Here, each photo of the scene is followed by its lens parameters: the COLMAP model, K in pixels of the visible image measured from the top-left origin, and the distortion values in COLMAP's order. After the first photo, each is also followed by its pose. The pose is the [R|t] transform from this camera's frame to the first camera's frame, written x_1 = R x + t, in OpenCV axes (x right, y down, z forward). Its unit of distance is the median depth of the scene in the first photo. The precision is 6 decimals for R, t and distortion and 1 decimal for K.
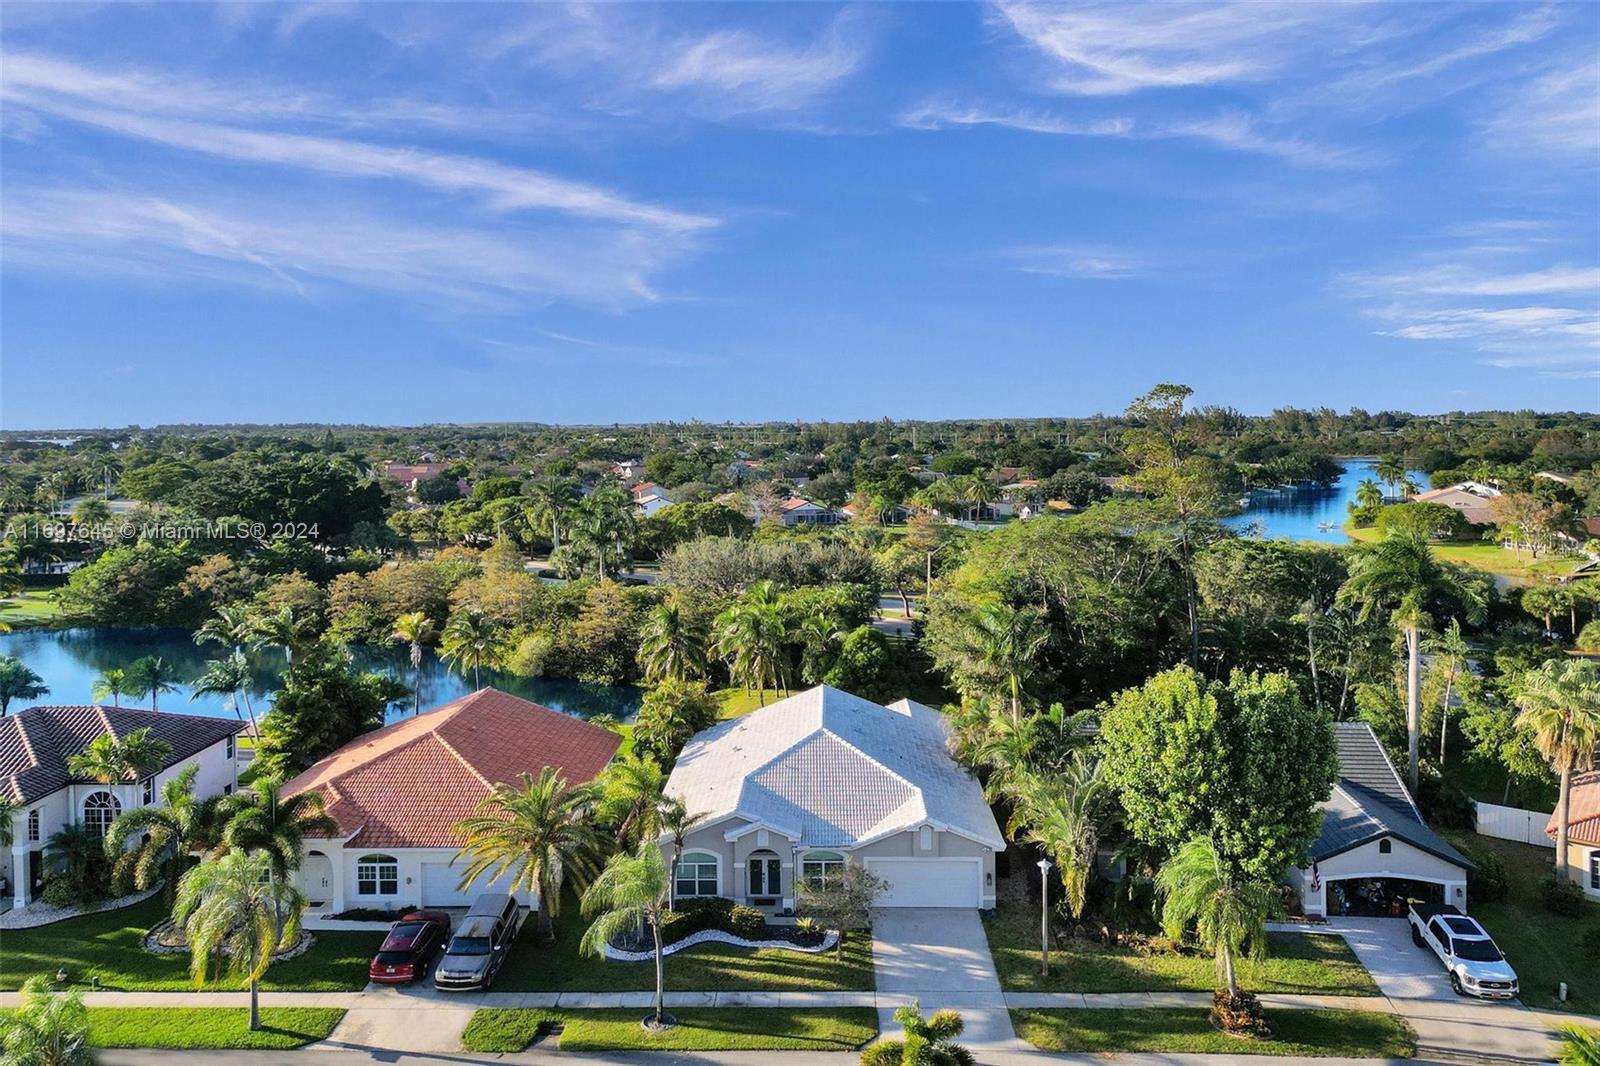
lens RADIAL K [[1129.4, 0, 822.1], [0, 1129.4, 366.3], [0, 0, 1]] dist [0.006734, -0.003508]
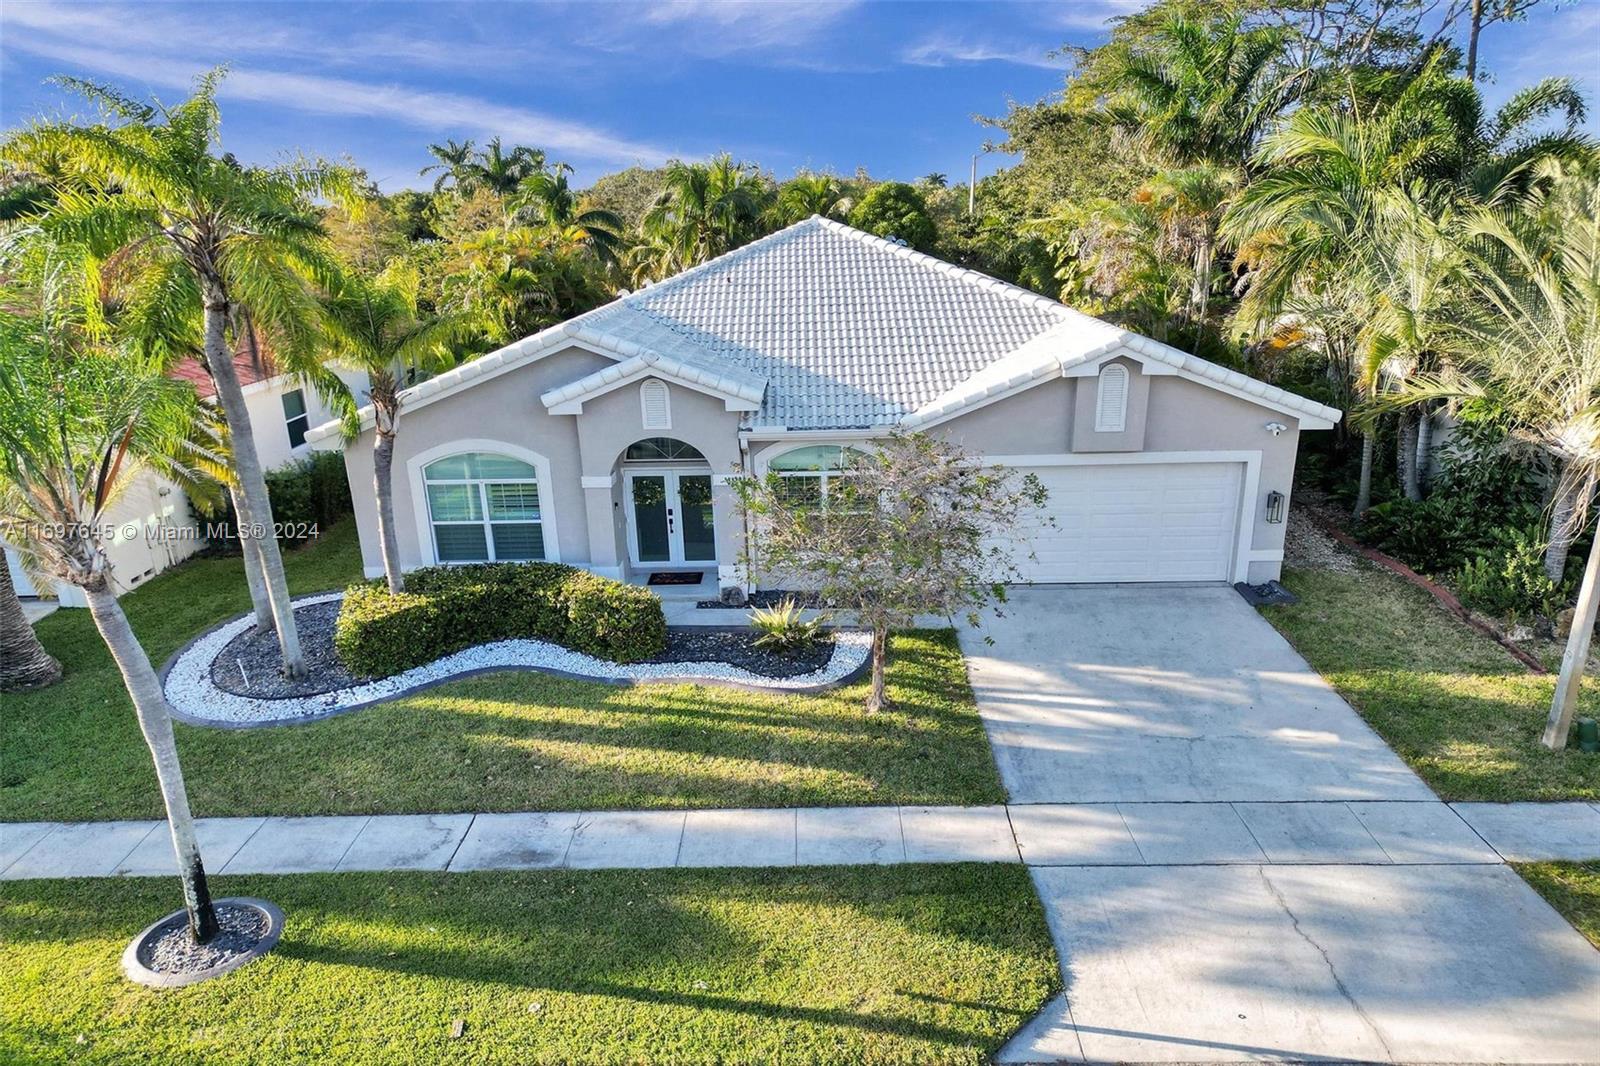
lens RADIAL K [[1119.5, 0, 800.0], [0, 1119.5, 533.0], [0, 0, 1]] dist [0.079197, -0.069616]
pose [[0.999717, -0.017190, -0.016441, -0.001114], [0.021613, 0.945093, 0.326086, 0.346237], [0.009933, -0.326349, 0.945197, 0.663377]]
